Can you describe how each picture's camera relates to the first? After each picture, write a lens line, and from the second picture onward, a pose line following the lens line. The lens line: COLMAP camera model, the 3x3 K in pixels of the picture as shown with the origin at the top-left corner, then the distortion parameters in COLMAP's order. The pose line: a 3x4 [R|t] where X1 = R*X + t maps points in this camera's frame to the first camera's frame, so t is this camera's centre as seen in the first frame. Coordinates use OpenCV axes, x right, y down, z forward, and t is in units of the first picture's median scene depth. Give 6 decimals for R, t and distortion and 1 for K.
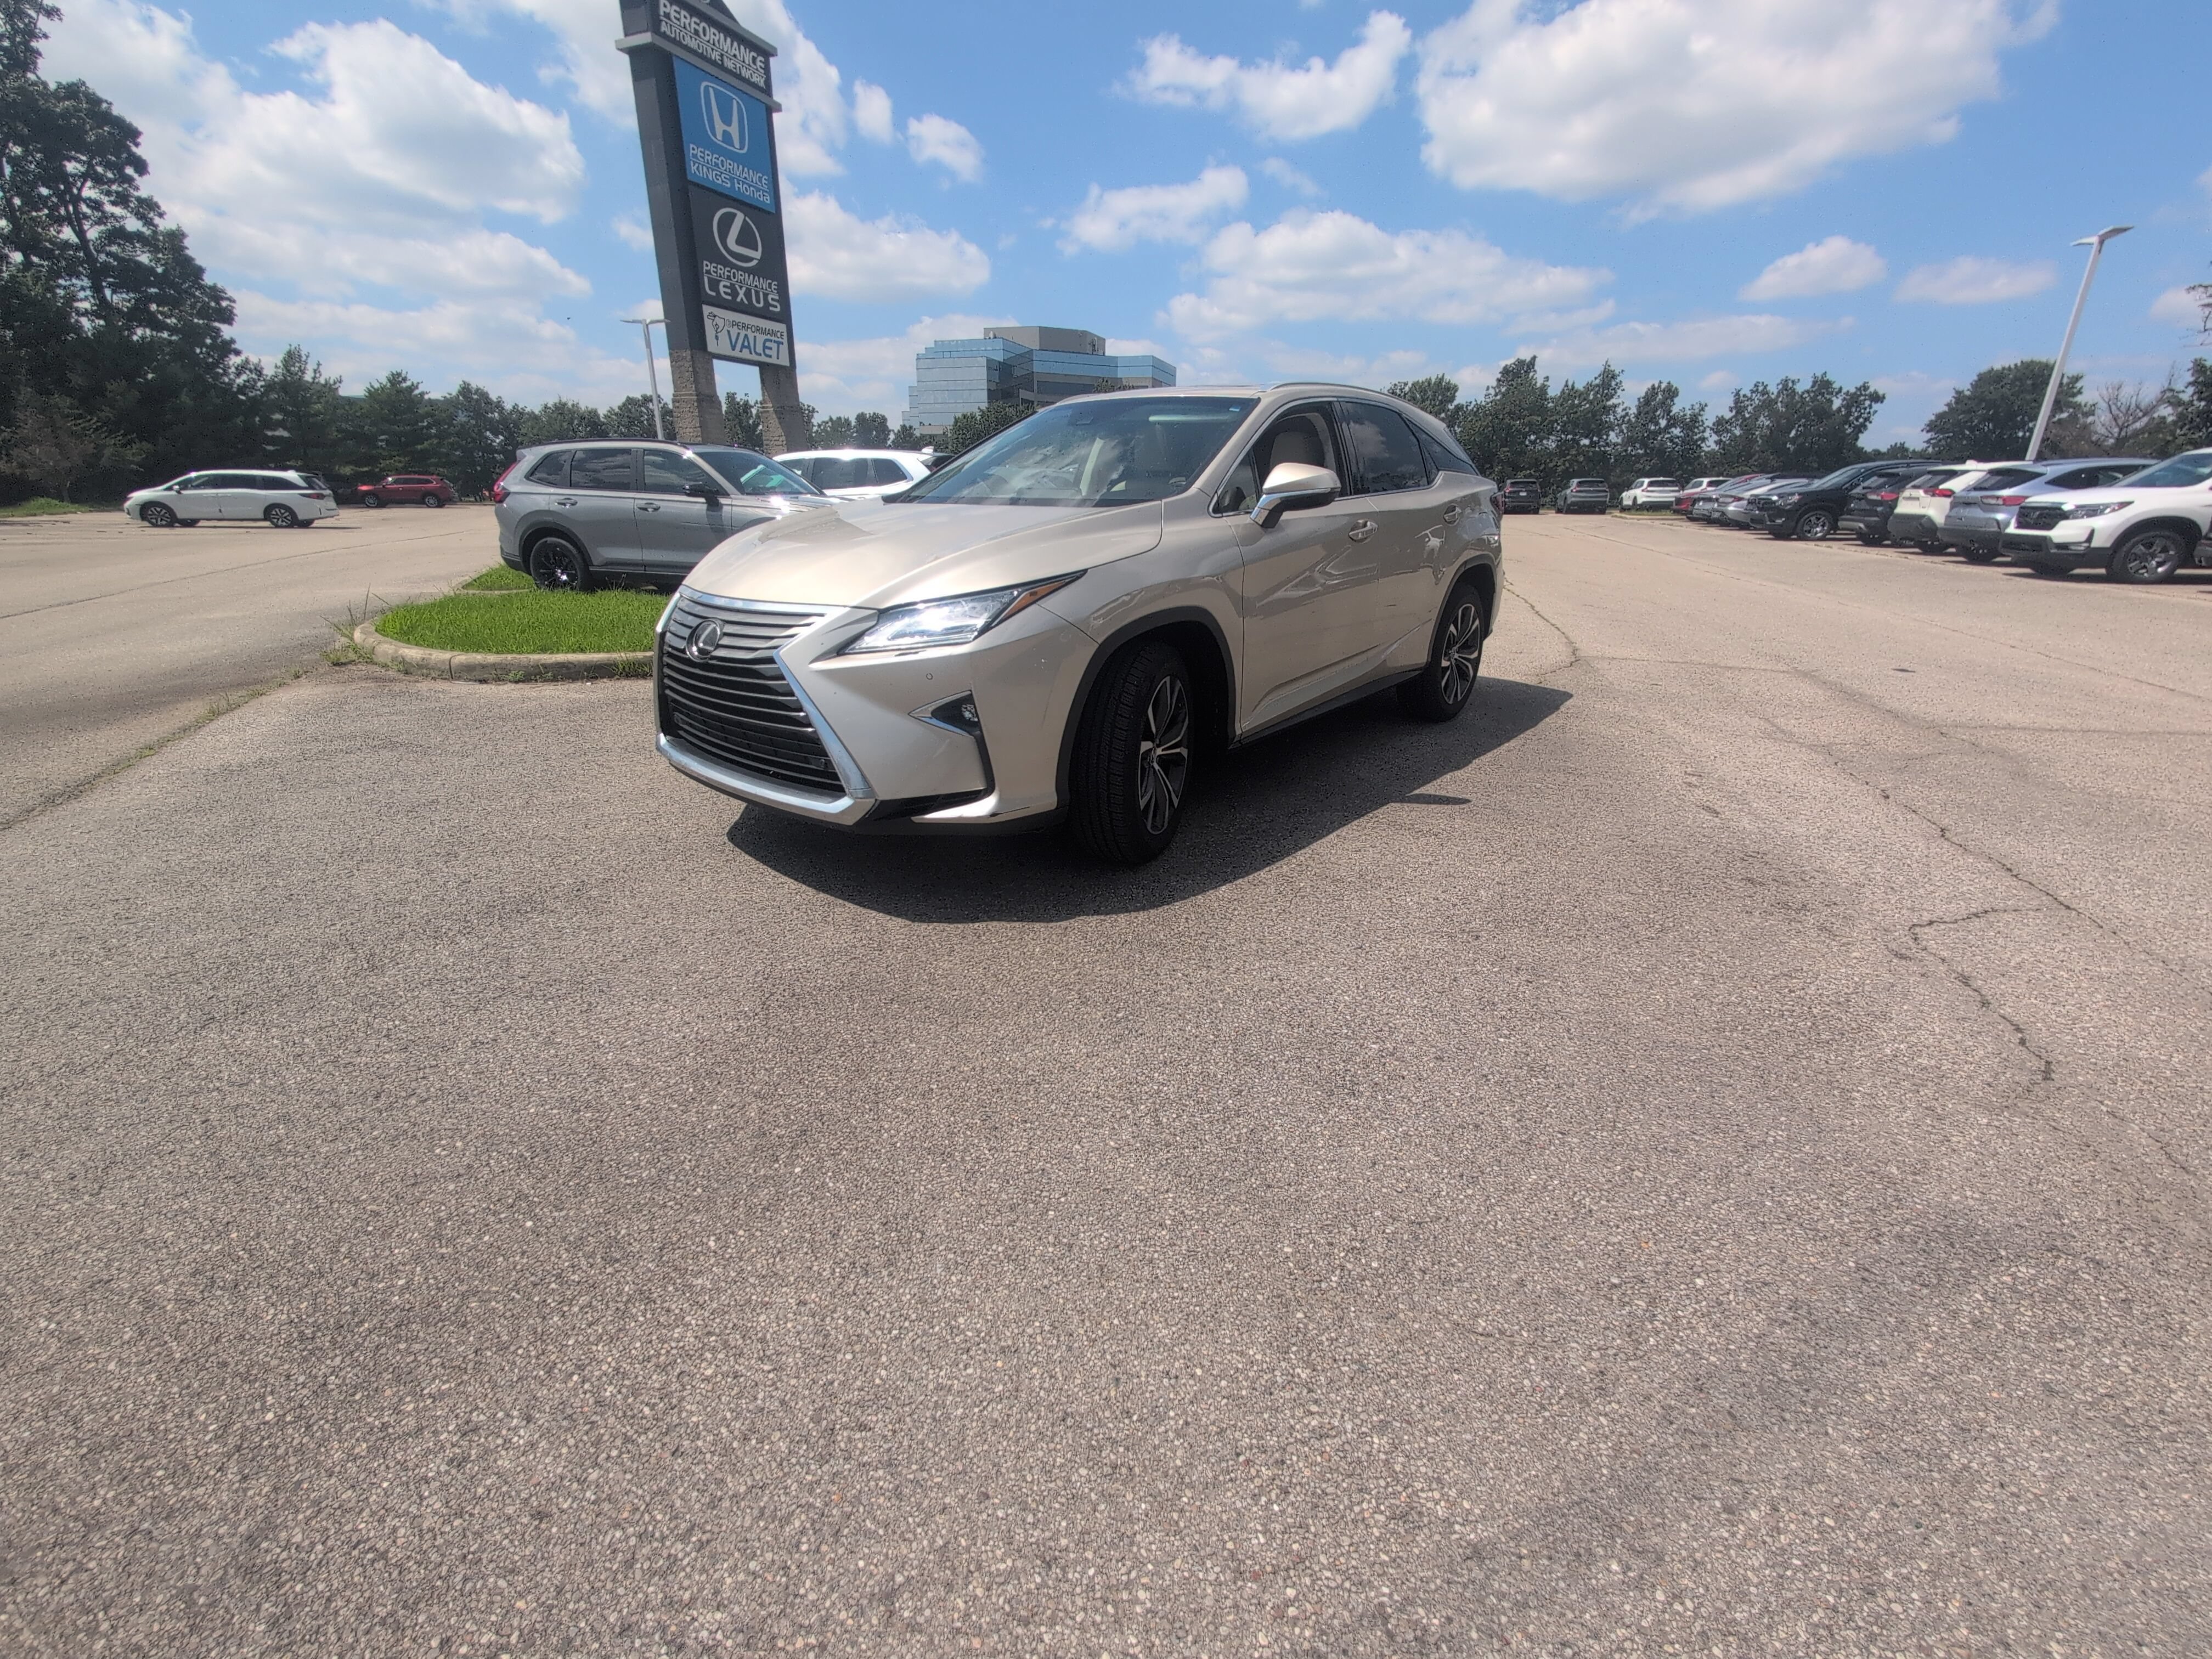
lens RADIAL K [[939.0, 0, 1107.6], [0, 939.0, 828.3], [0, 0, 1]] dist [-0.001181, 0.000643]
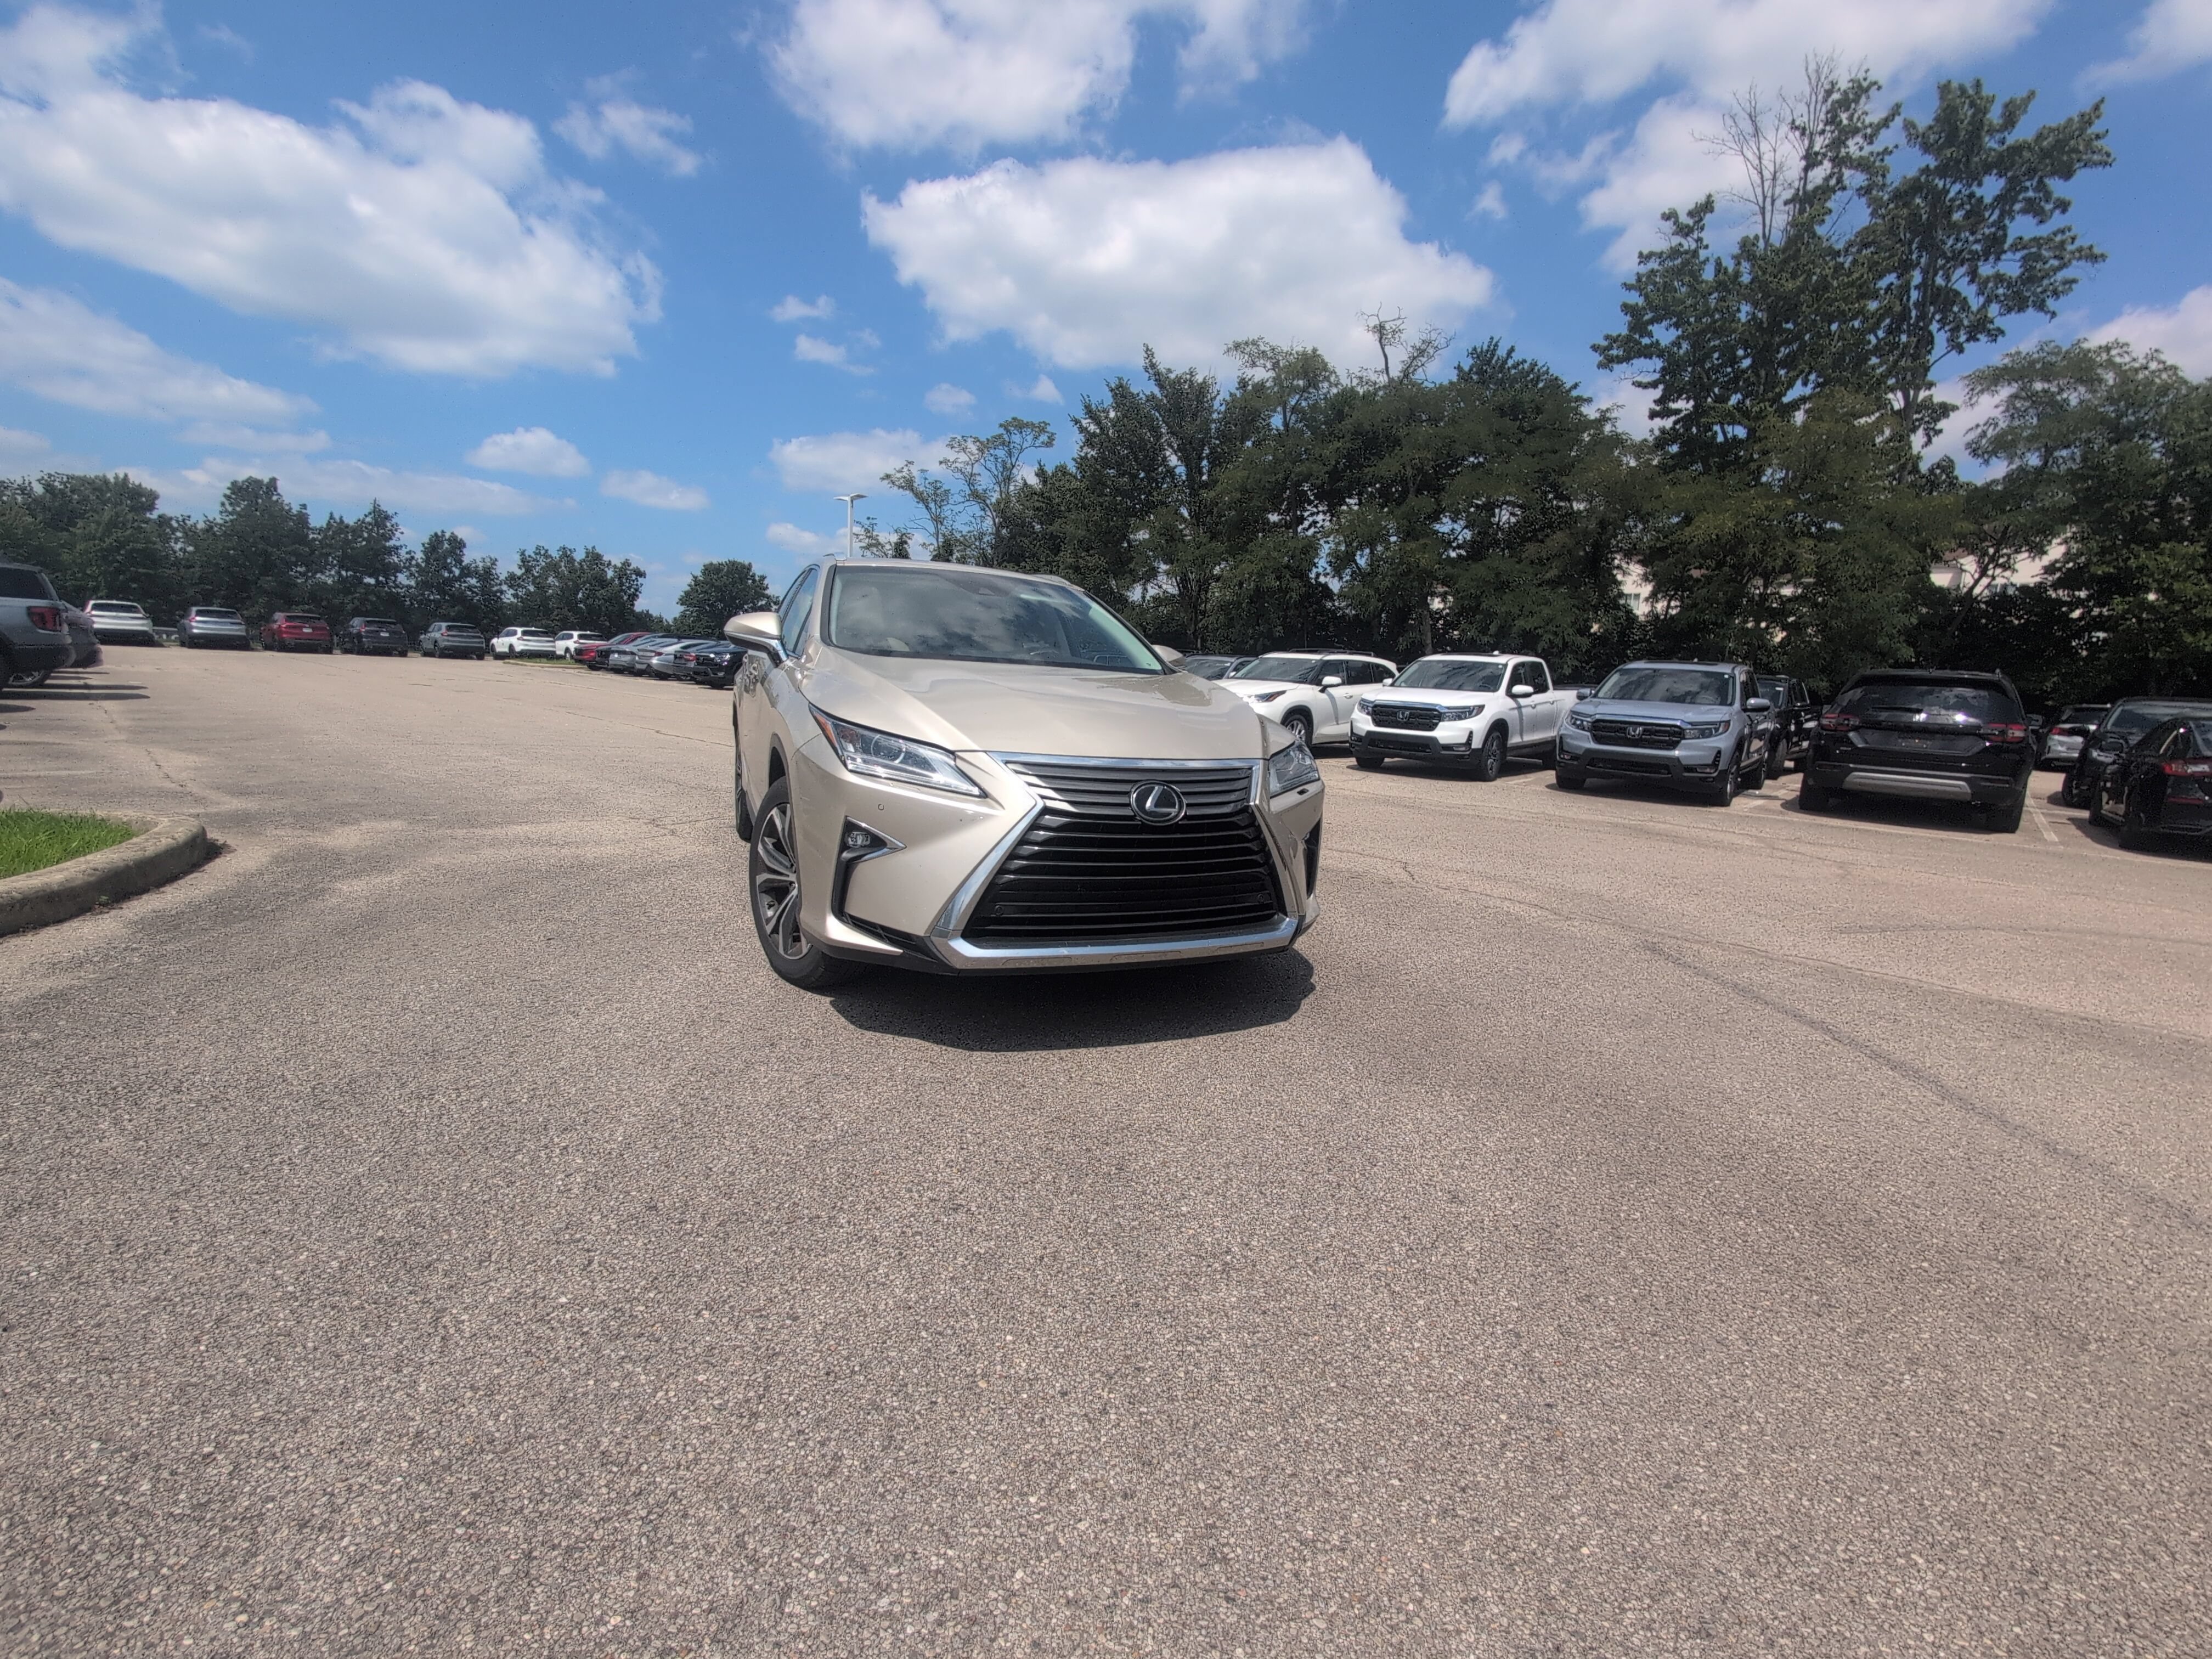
lens RADIAL K [[939.0, 0, 1105.7], [0, 939.0, 832.5], [0, 0, 1]] dist [-0.001181, 0.000643]
pose [[0.436384, -0.122883, 0.891330, -0.194957], [0.248690, 0.968512, 0.011769, -0.029153], [-0.864709, 0.216529, 0.453203, 0.092602]]
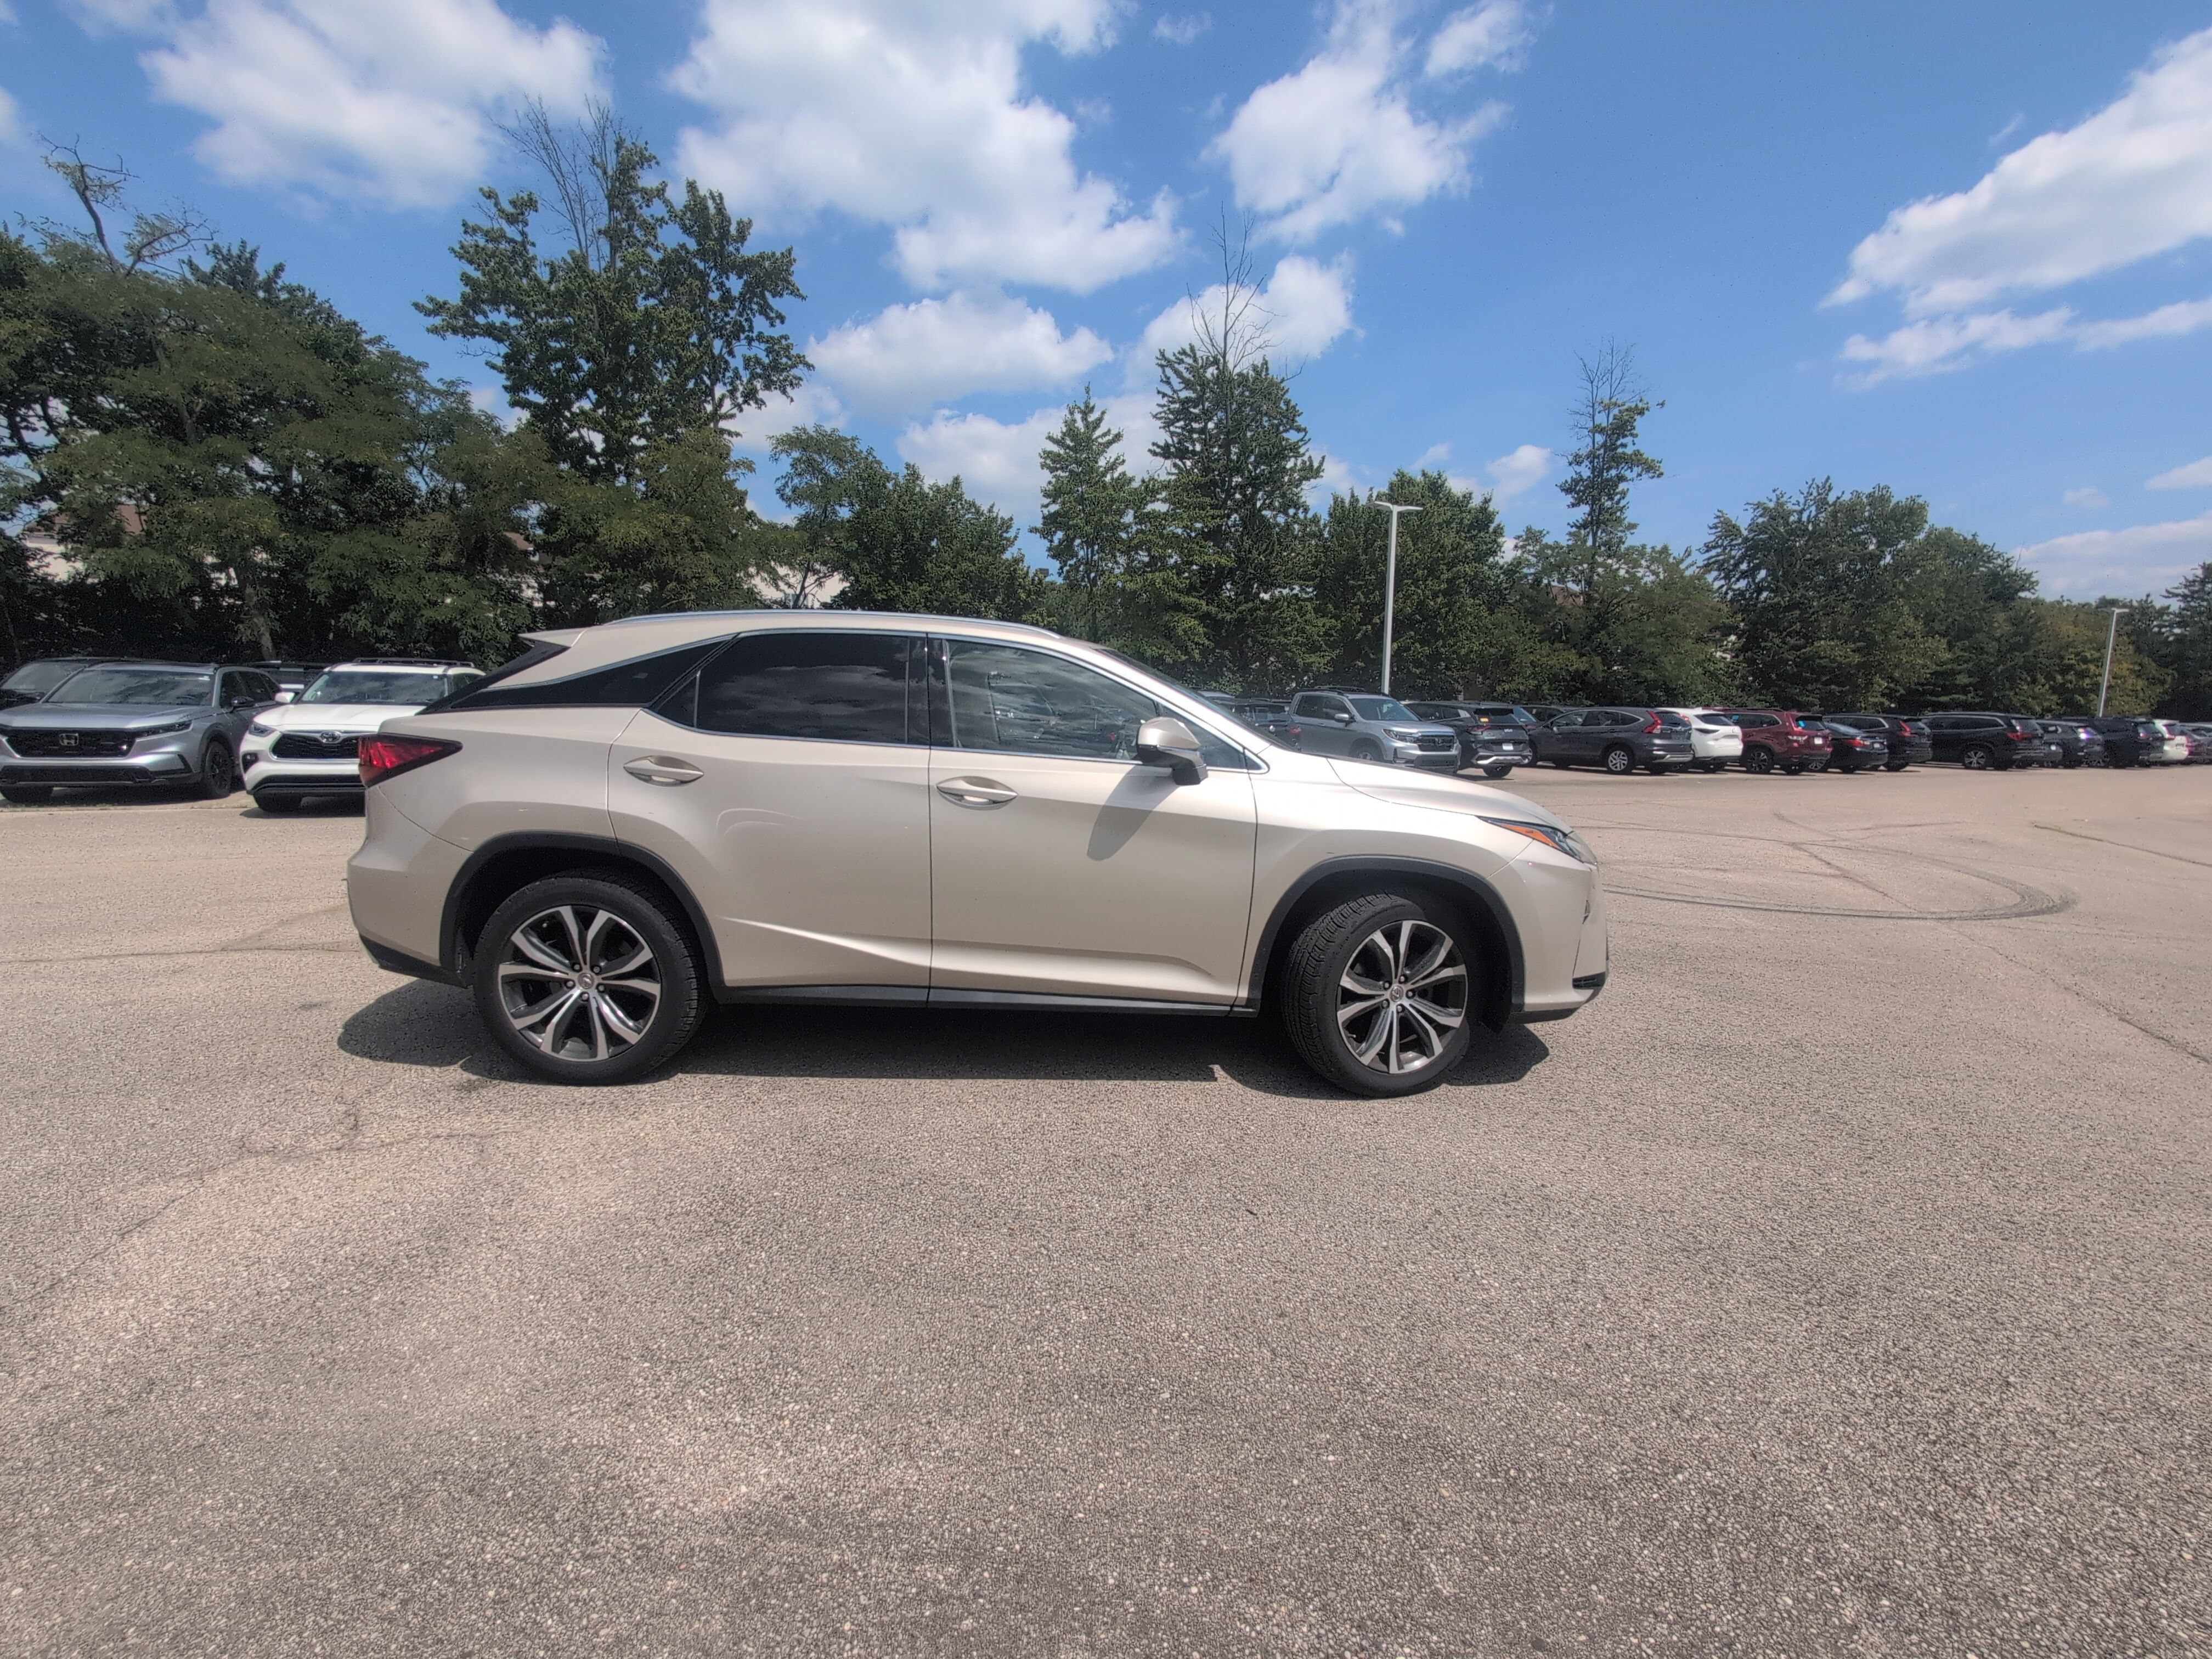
lens RADIAL K [[939.0, 0, 1106.9], [0, 939.0, 832.0], [0, 0, 1]] dist [-0.001181, 0.000643]
pose [[-0.656587, -0.111405, 0.745978, -0.156760], [0.236620, 0.908678, 0.343969, -0.132065], [-0.716174, 0.402359, -0.570265, 0.347165]]
